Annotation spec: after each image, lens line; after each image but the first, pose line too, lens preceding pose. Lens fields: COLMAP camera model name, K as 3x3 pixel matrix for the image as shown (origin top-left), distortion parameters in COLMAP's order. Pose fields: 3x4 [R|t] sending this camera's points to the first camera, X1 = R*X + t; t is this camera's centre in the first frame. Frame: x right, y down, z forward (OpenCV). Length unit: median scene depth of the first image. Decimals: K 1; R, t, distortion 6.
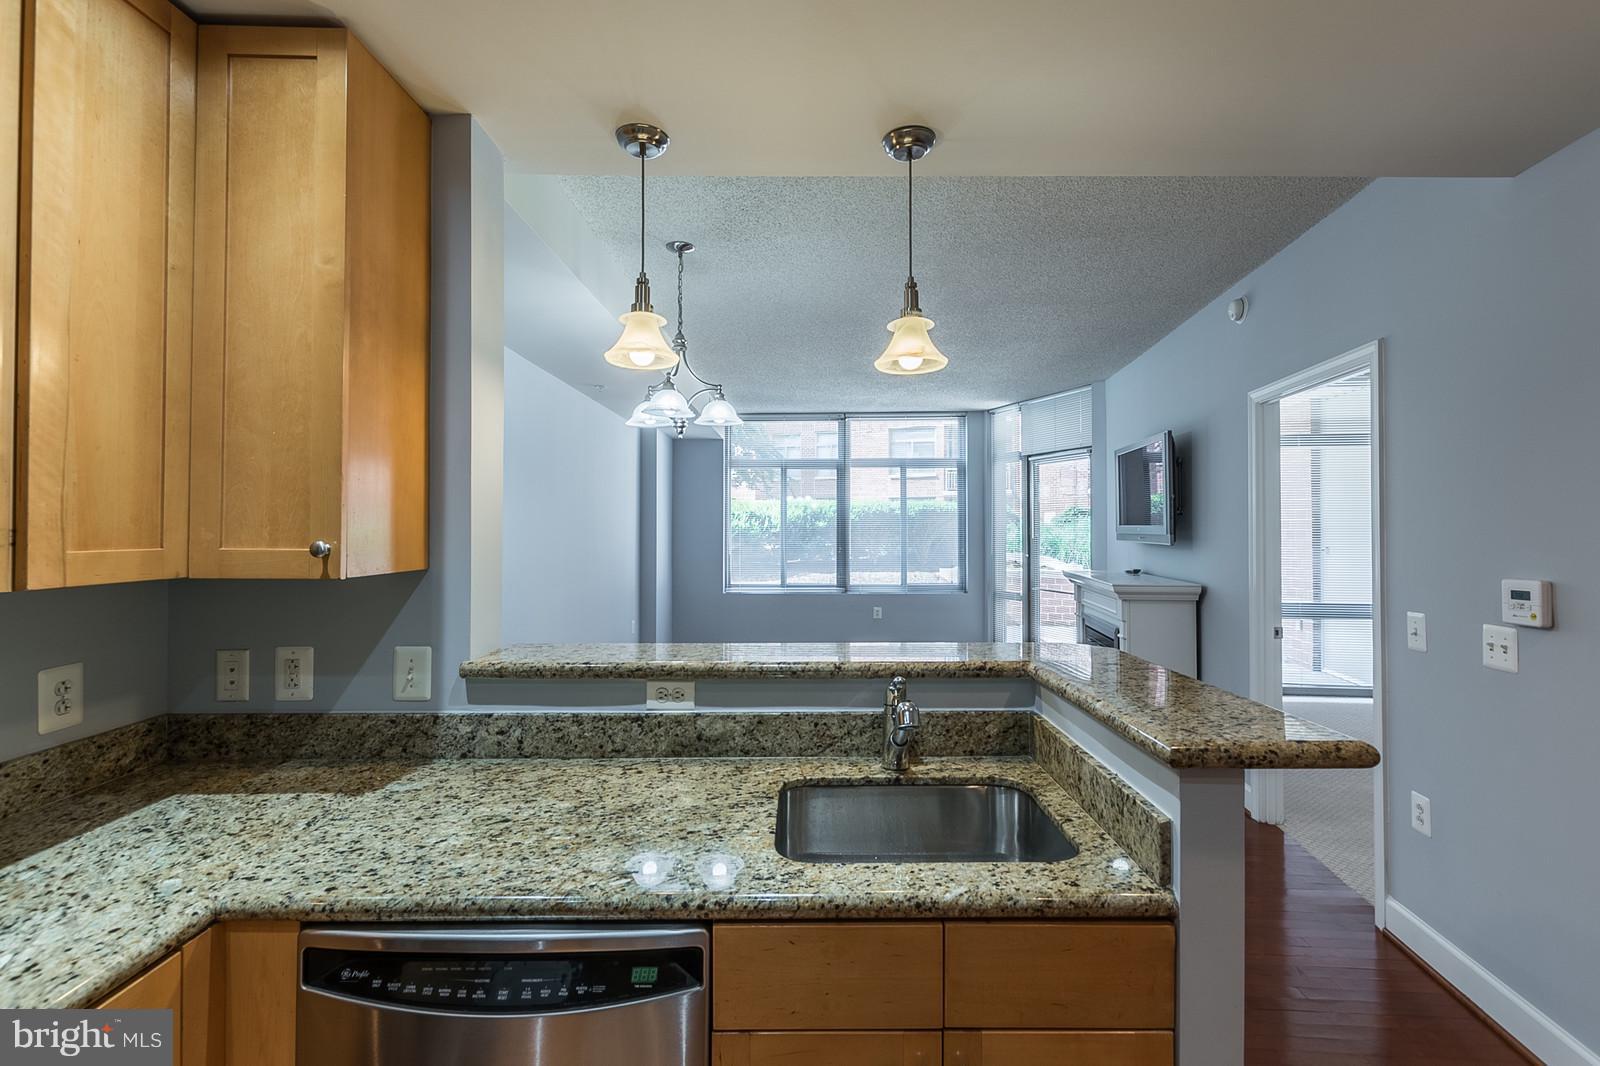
lens RADIAL K [[702.9, 0, 809.4], [0, 702.9, 517.6], [0, 0, 1]] dist [0.001004, -0.000786]
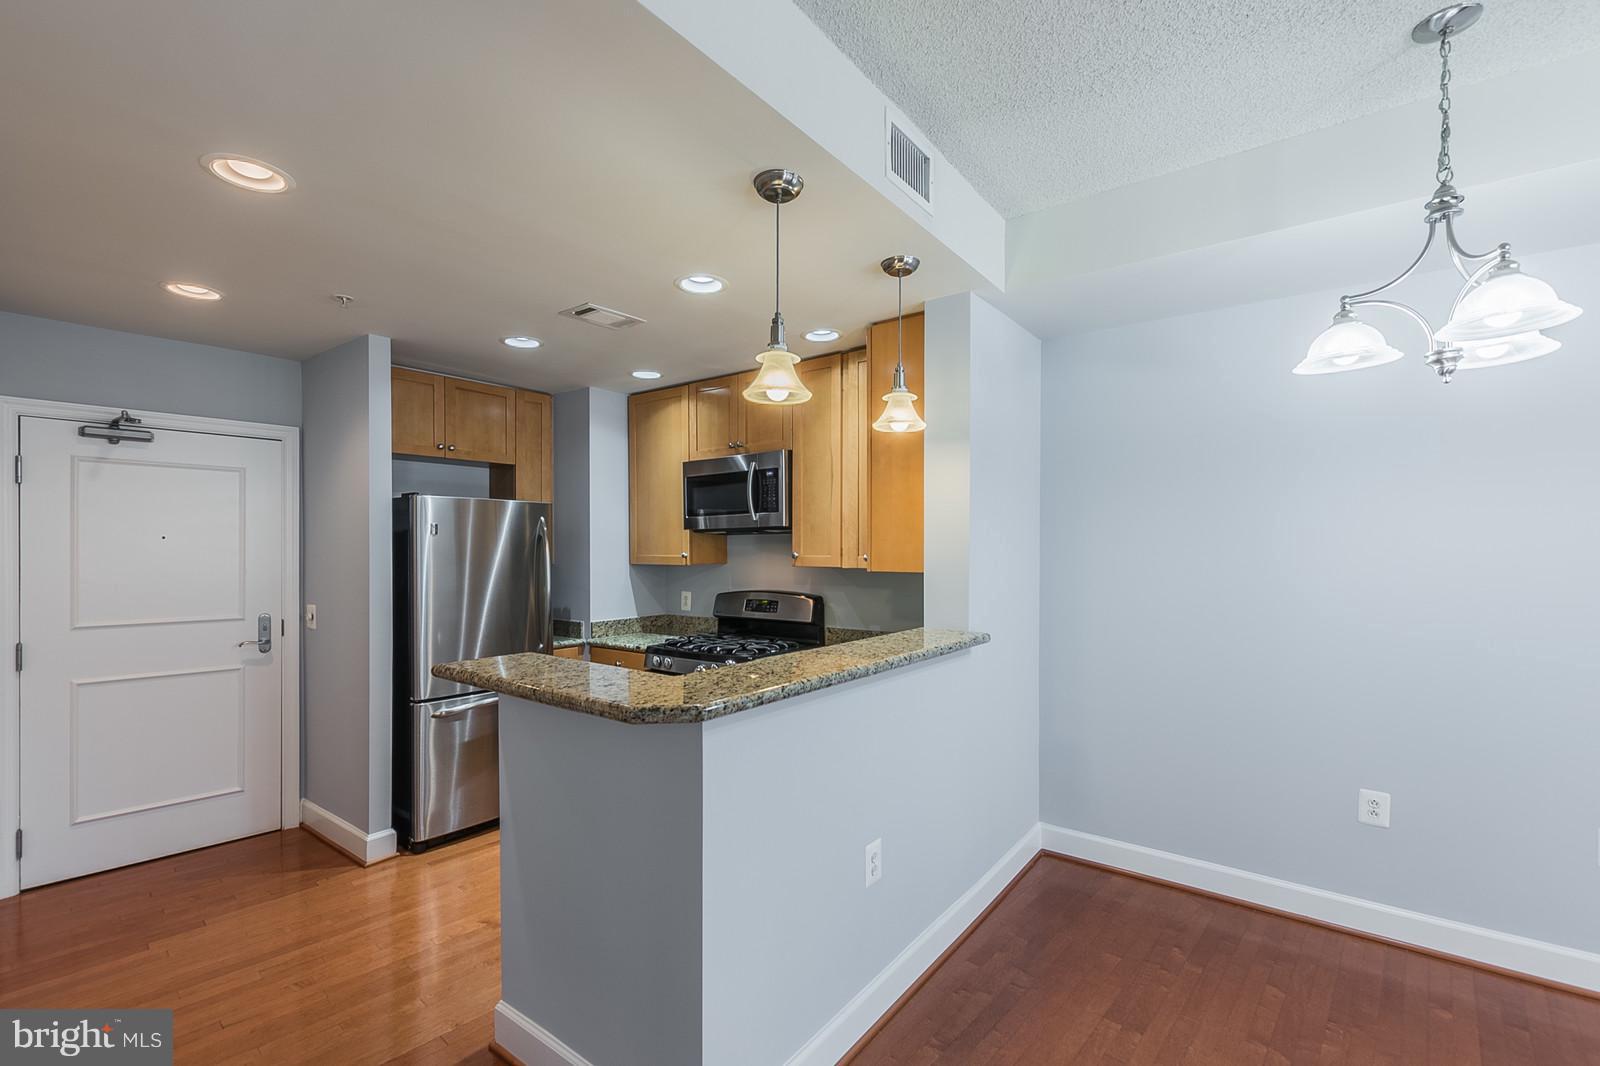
lens RADIAL K [[704.5, 0, 795.0], [0, 704.5, 553.2], [0, 0, 1]] dist [-0.000486, -0.000822]
pose [[-0.614318, 0.006377, -0.789033, 0.973753], [0.010333, 0.999947, 0.000036, 0.018861], [0.788991, -0.008131, -0.614351, 1.686885]]
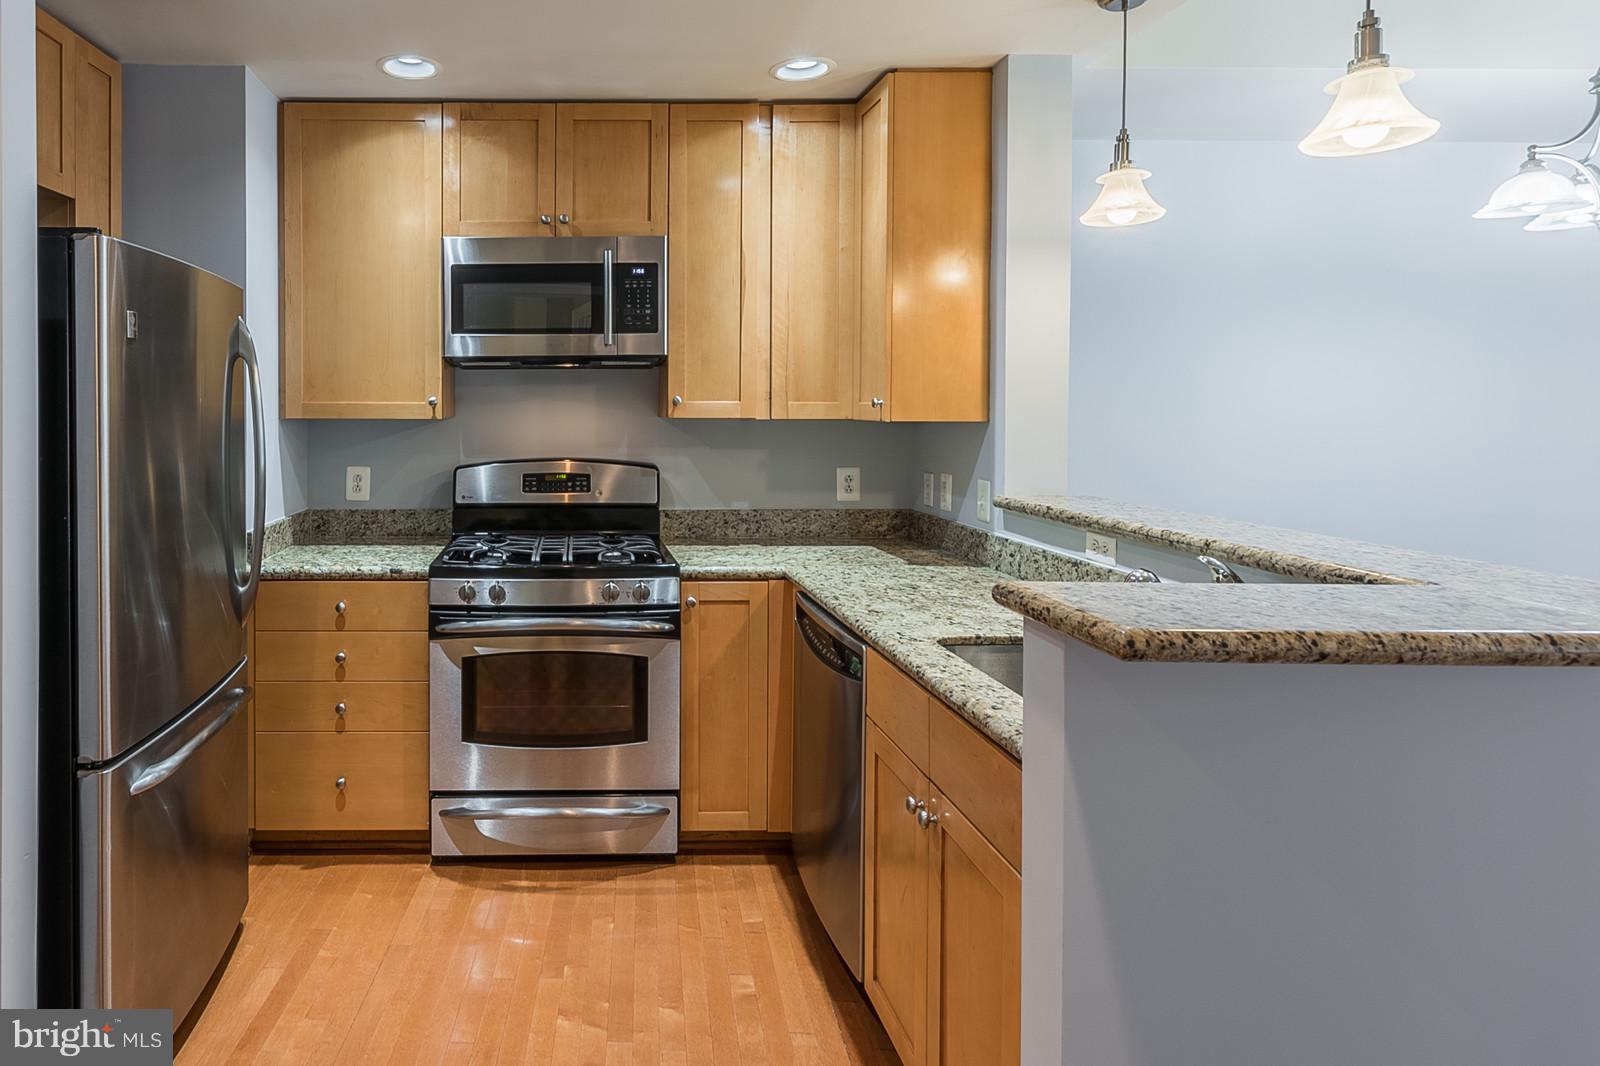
lens RADIAL K [[879.4, 0, 570.6], [0, 879.4, 426.9], [0, 0, 1]] dist [-0.002921, -0.004354]
pose [[-0.007465, 0.020069, -0.999771, 1.019796], [0.010155, 0.999749, 0.019992, 0.039522], [0.999921, -0.010004, -0.007667, 0.224647]]
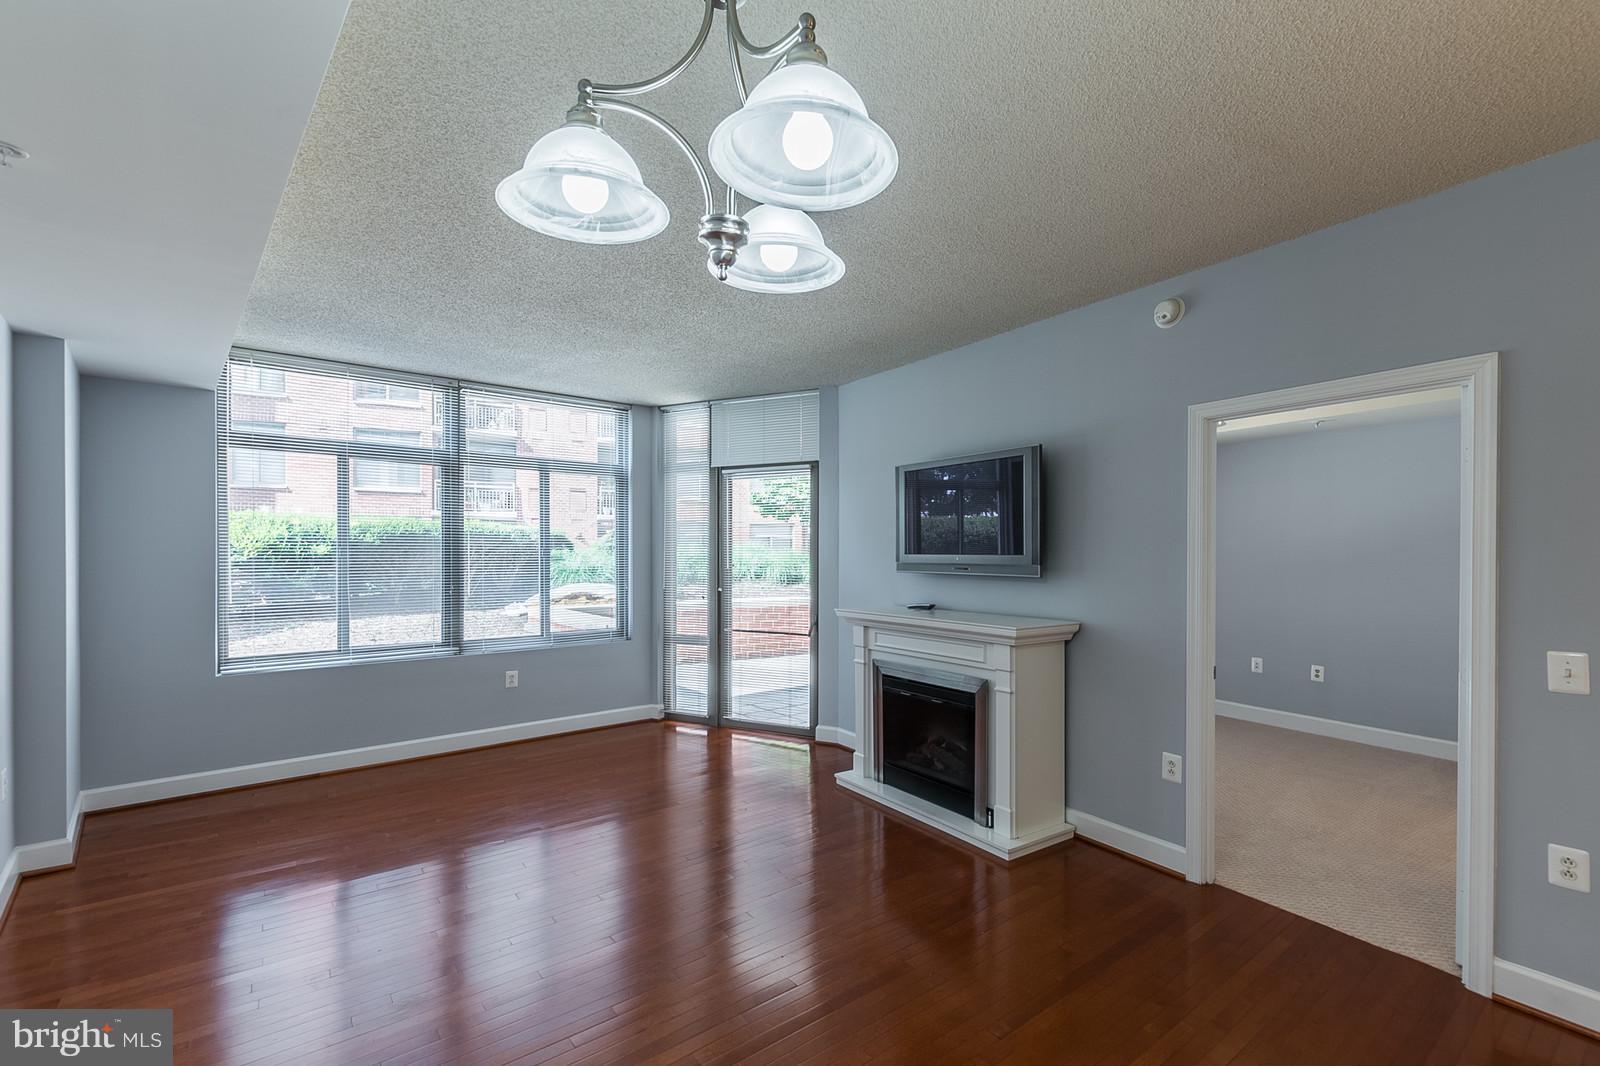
lens RADIAL K [[694.5, 0, 808.1], [0, 694.5, 548.4], [0, 0, 1]] dist [-0.000690, -0.000234]
pose [[0.739401, 0.007011, 0.673229, -0.644700], [-0.011730, 0.999928, 0.002469, 0.012068], [-0.673163, -0.009723, 0.739430, 1.344705]]
